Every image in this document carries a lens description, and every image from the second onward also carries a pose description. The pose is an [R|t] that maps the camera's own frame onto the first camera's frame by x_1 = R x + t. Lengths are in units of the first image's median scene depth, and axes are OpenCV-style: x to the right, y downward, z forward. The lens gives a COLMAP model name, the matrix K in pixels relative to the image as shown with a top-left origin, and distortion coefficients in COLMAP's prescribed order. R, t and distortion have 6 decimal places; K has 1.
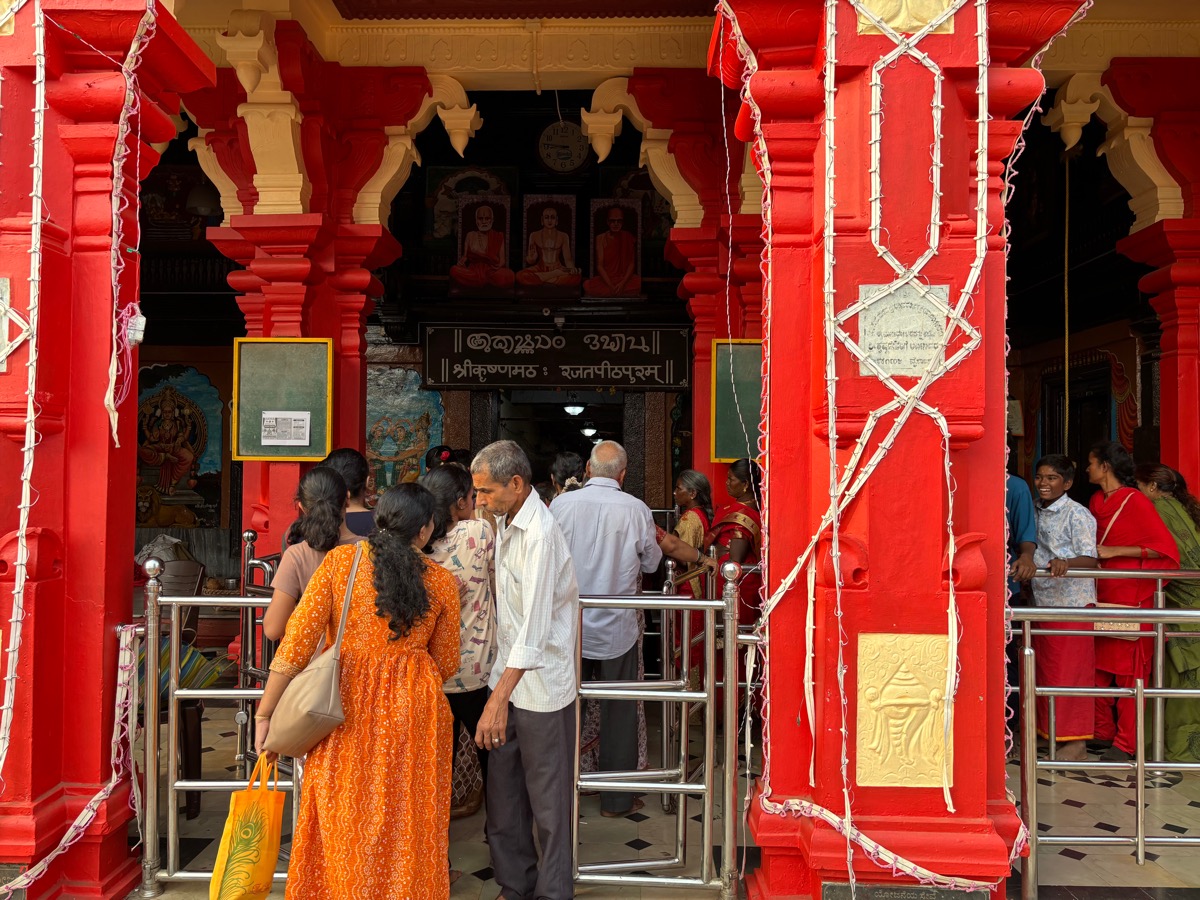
lens RADIAL K [[925.1, 0, 601.1], [0, 925.1, 450.5], [0, 0, 1]] dist [0.057500, -0.002079]
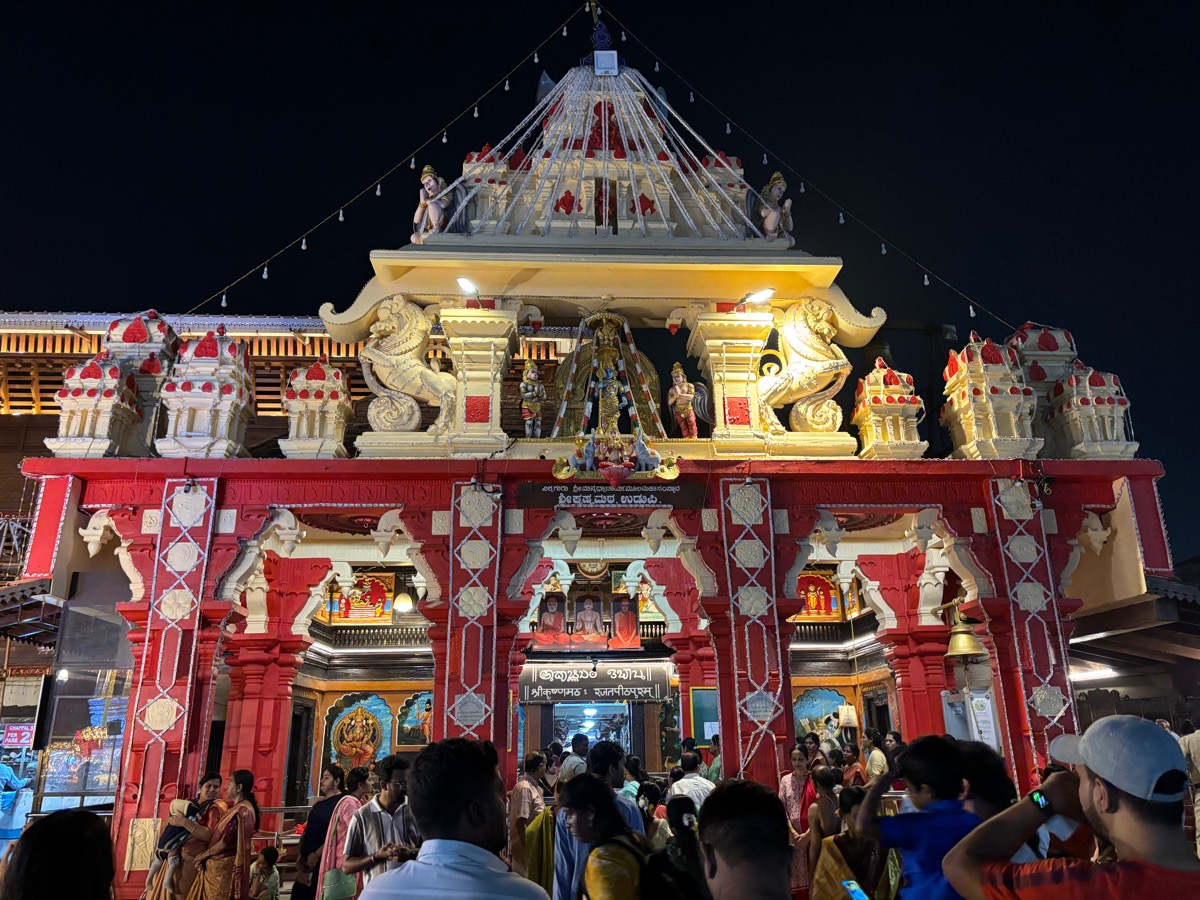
lens RADIAL K [[925.1, 0, 601.3], [0, 925.1, 454.0], [0, 0, 1]] dist [0.057500, -0.002079]
pose [[0.997415, 0.001245, 0.071850, -0.160400], [0.019175, 0.958987, -0.282802, -0.022131], [-0.069256, 0.283449, 0.956483, -0.800495]]
